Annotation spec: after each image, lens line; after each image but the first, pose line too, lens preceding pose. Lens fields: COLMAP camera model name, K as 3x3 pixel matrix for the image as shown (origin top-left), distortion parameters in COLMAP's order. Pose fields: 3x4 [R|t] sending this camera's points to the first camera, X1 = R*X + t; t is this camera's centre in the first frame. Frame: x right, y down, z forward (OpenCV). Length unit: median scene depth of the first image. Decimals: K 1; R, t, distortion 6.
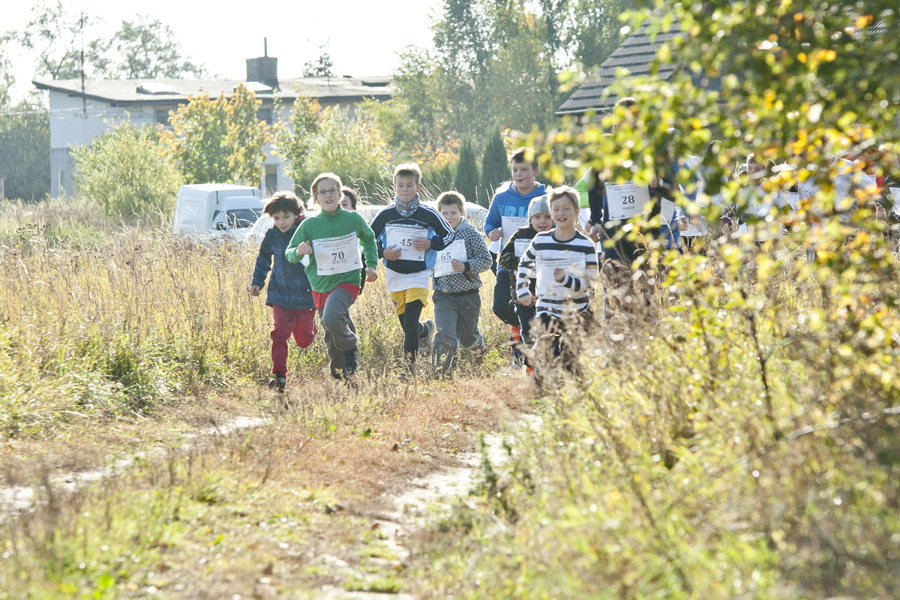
lens RADIAL K [[3897.8, 0, 450.2], [0, 3897.8, 300.9], [0, 0, 1]] dist [-1.269045, 0.000000]
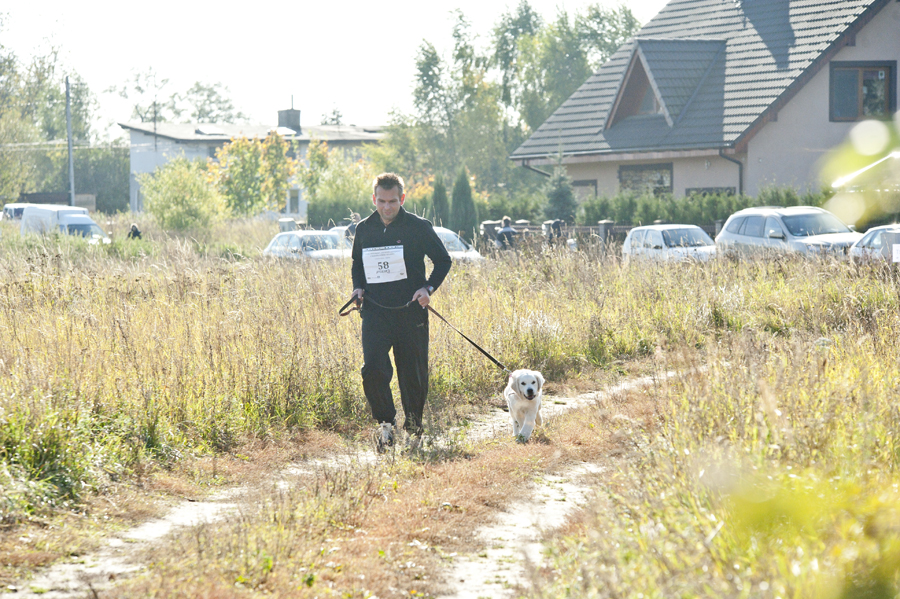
lens RADIAL K [[3897.8, 0, 450.1], [0, 3897.8, 298.5], [0, 0, 1]] dist [-1.269045, 0.000000]
pose [[0.999757, 0.020740, 0.007529, -0.001547], [-0.020631, 0.999686, -0.014245, 0.020335], [-0.007822, 0.014086, 0.999870, -0.340197]]
